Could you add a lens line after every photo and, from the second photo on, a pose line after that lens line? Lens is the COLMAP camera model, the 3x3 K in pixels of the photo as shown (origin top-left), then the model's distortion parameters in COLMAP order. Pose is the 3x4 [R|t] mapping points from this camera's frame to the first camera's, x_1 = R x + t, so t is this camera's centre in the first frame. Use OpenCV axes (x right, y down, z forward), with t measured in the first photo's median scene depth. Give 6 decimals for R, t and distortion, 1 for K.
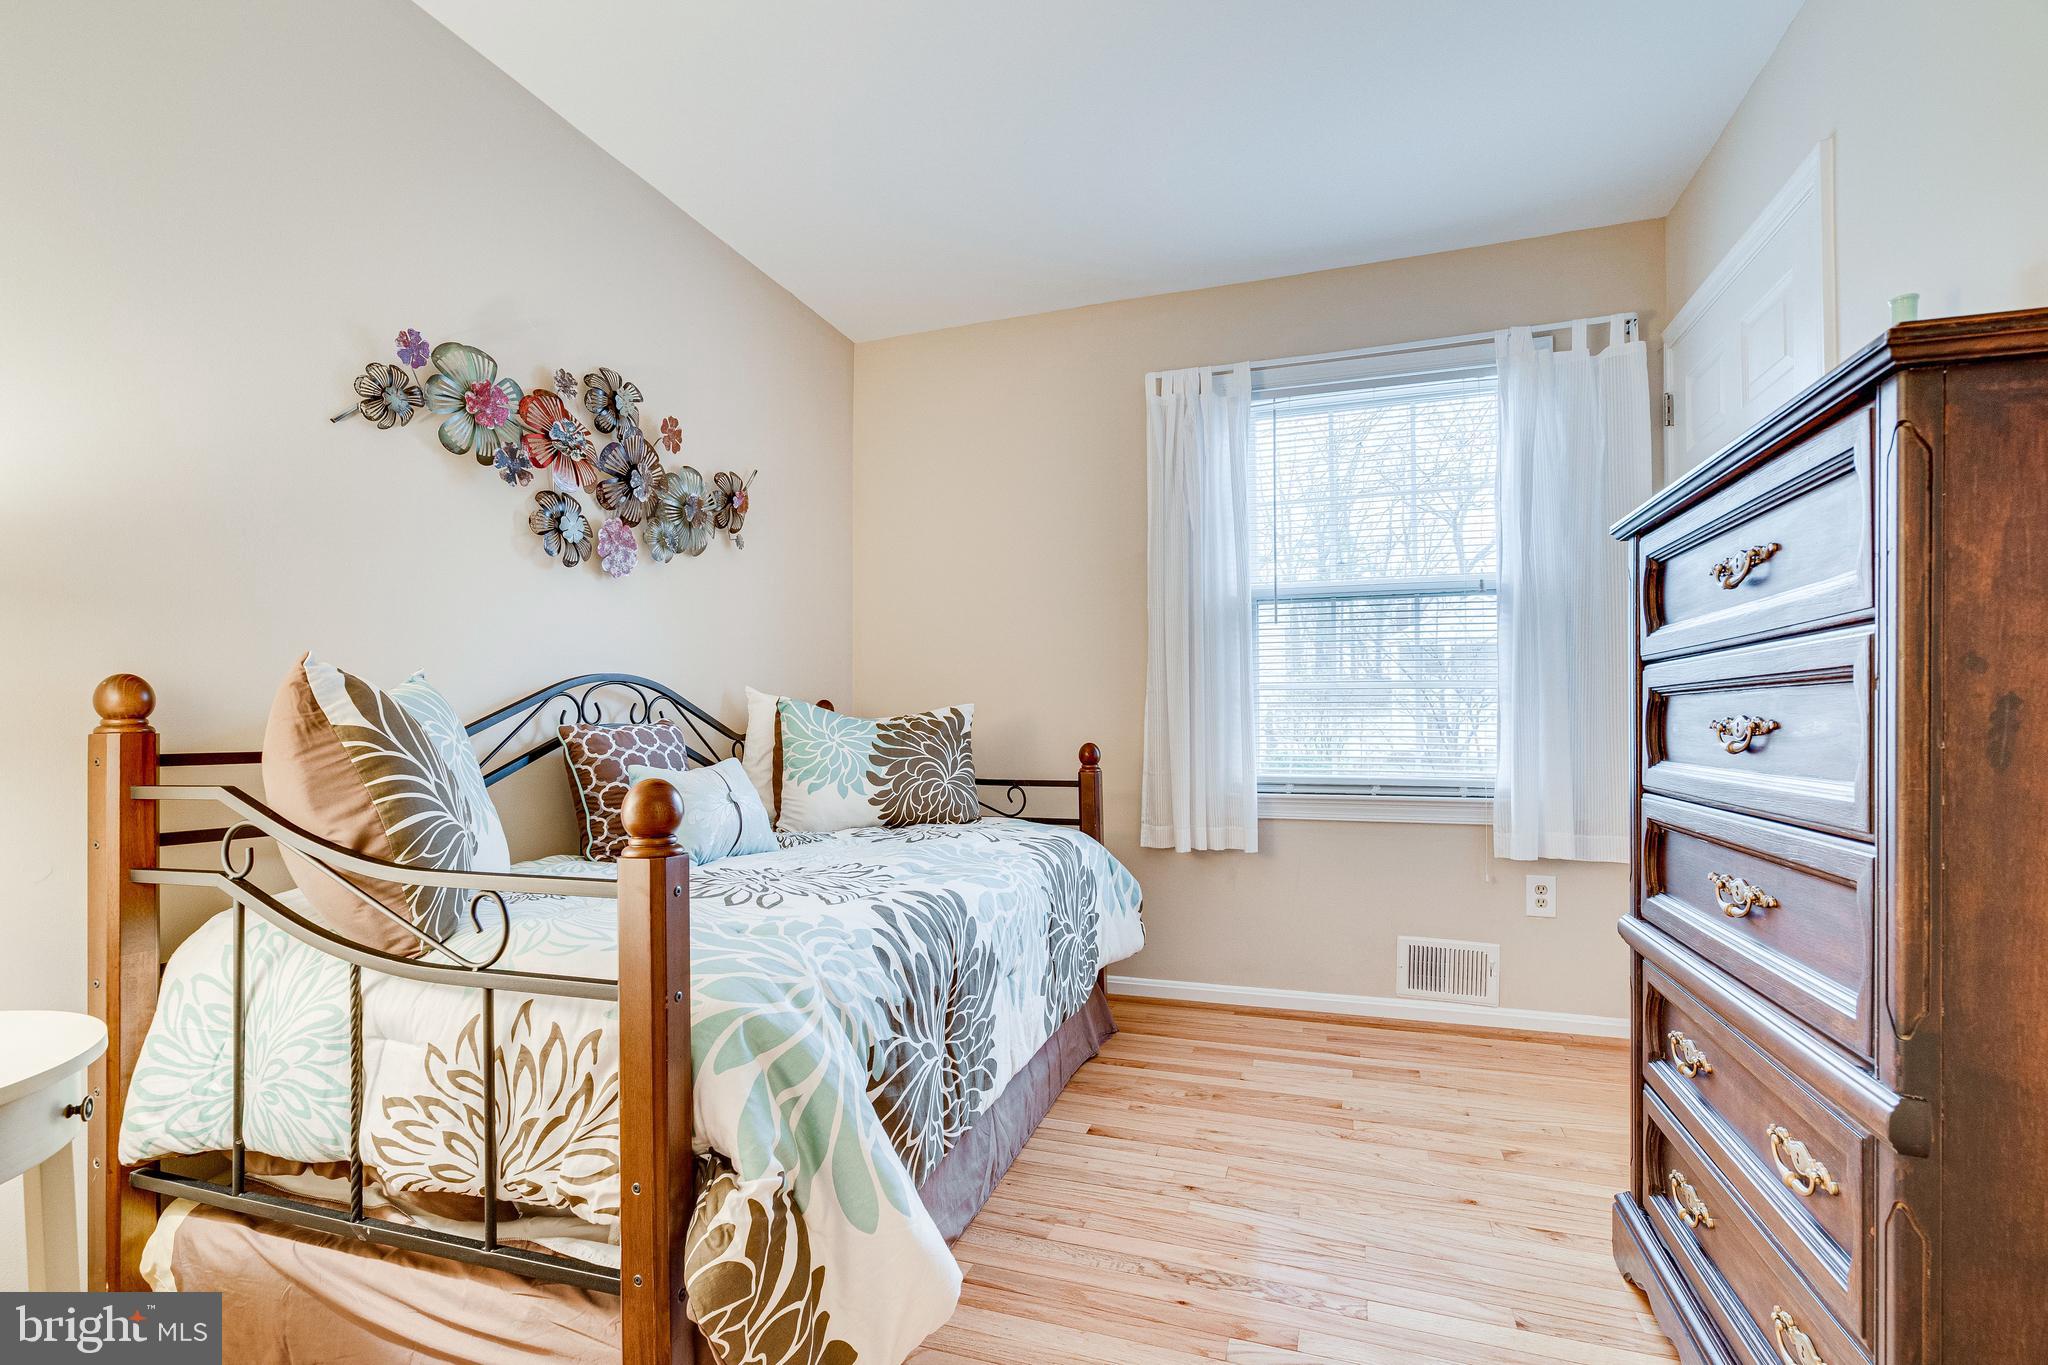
lens RADIAL K [[961.9, 0, 1020.4], [0, 961.9, 701.3], [0, 0, 1]] dist [-0.011304, 0.001312]
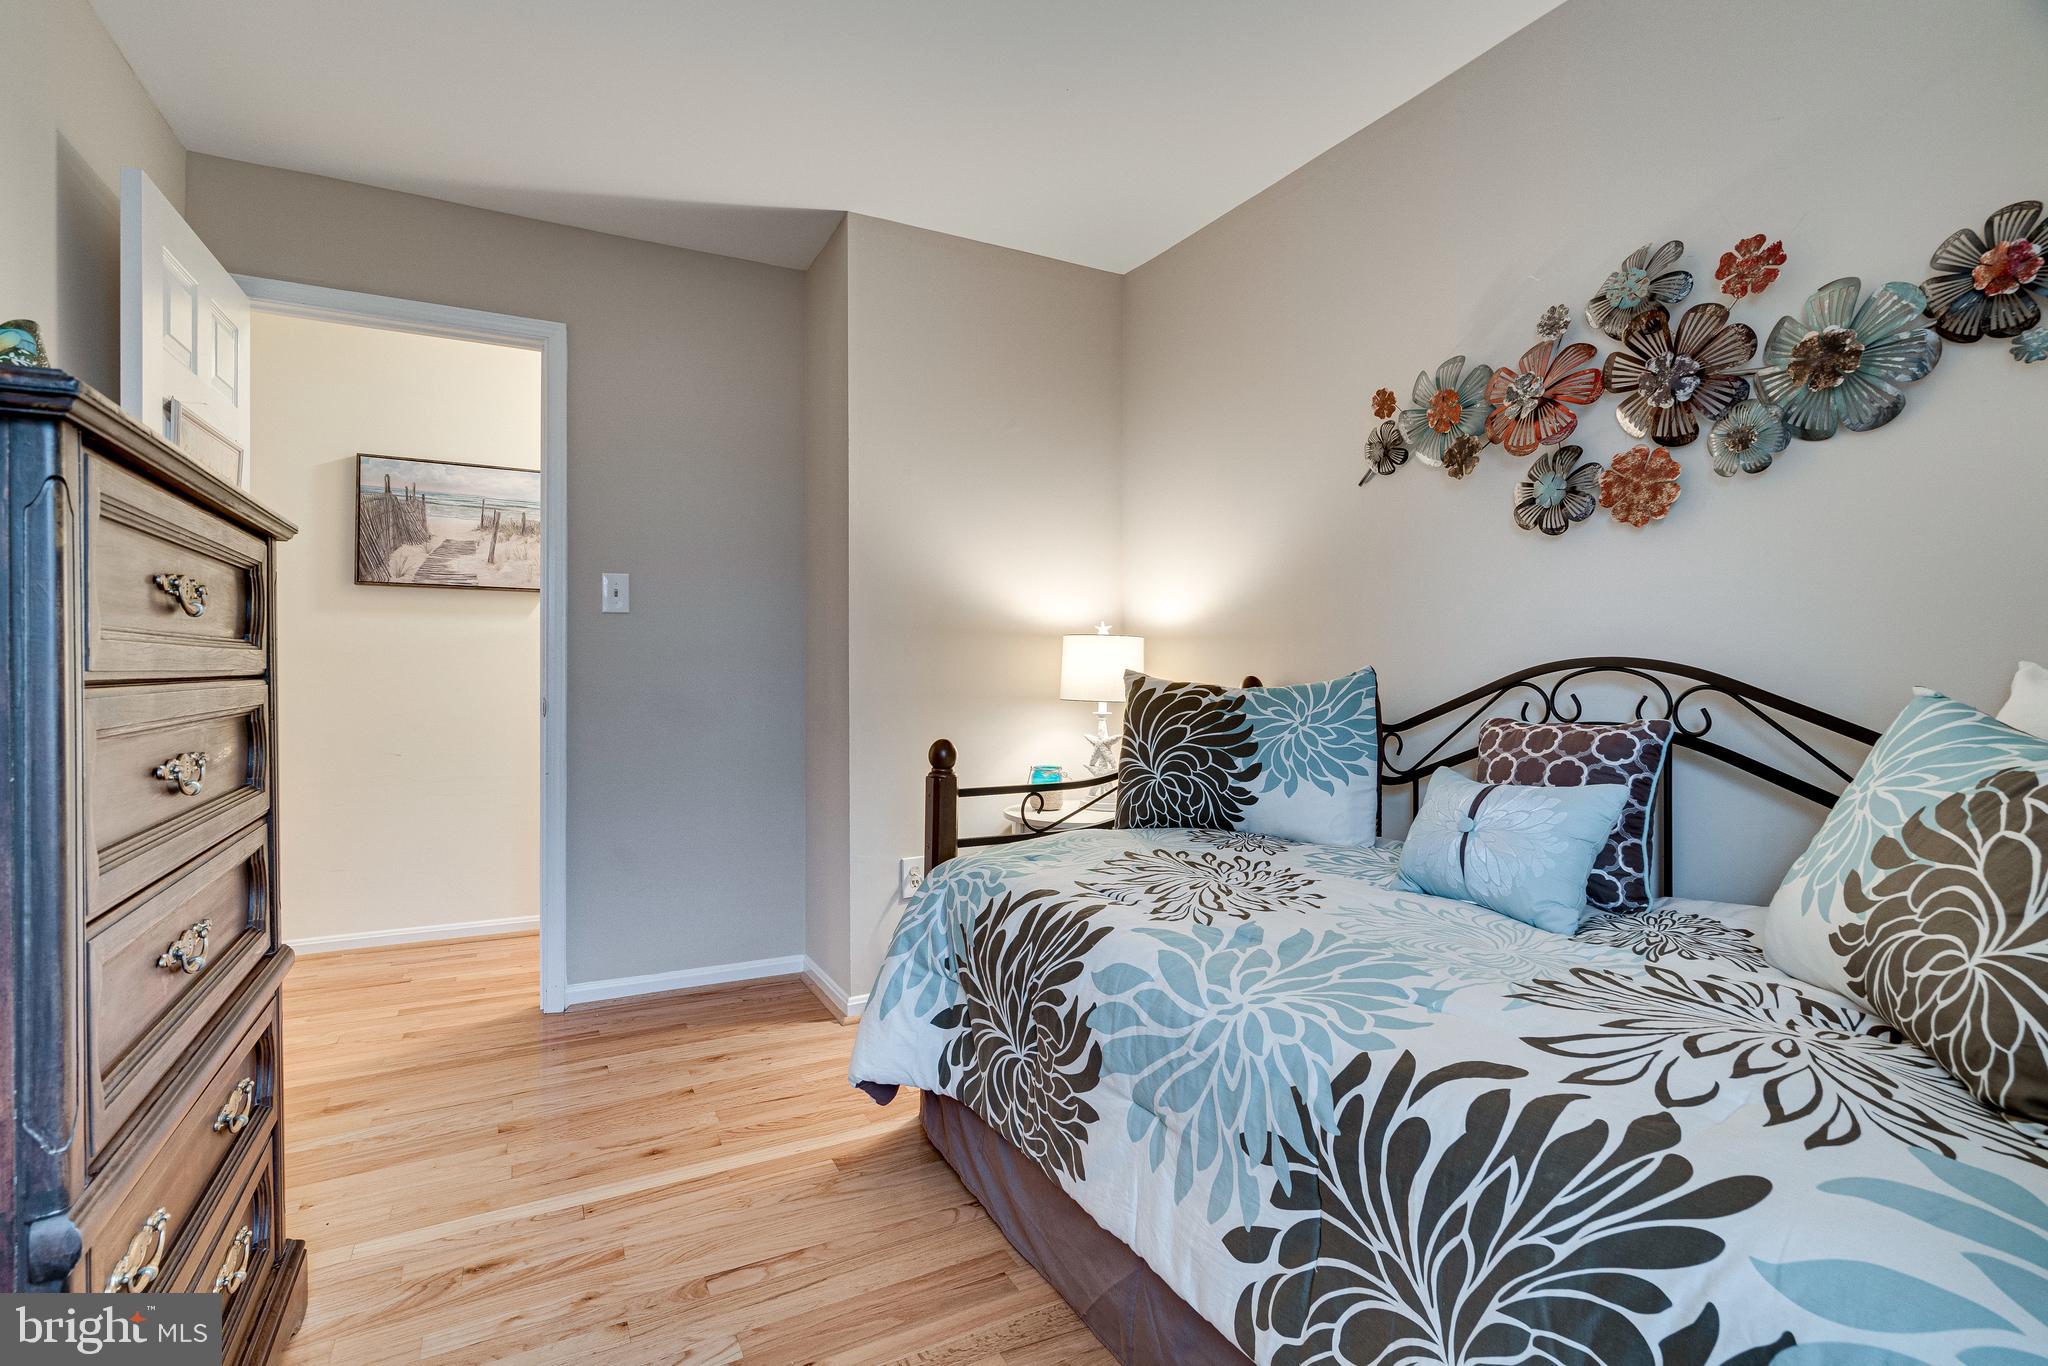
lens RADIAL K [[961.9, 0, 1025.9], [0, 961.9, 679.5], [0, 0, 1]] dist [-0.011304, 0.001312]
pose [[-0.689271, 0.004661, -0.724488, 0.427945], [0.006648, 0.999978, 0.000109, -0.013623], [0.724473, -0.004741, -0.689287, 1.132713]]
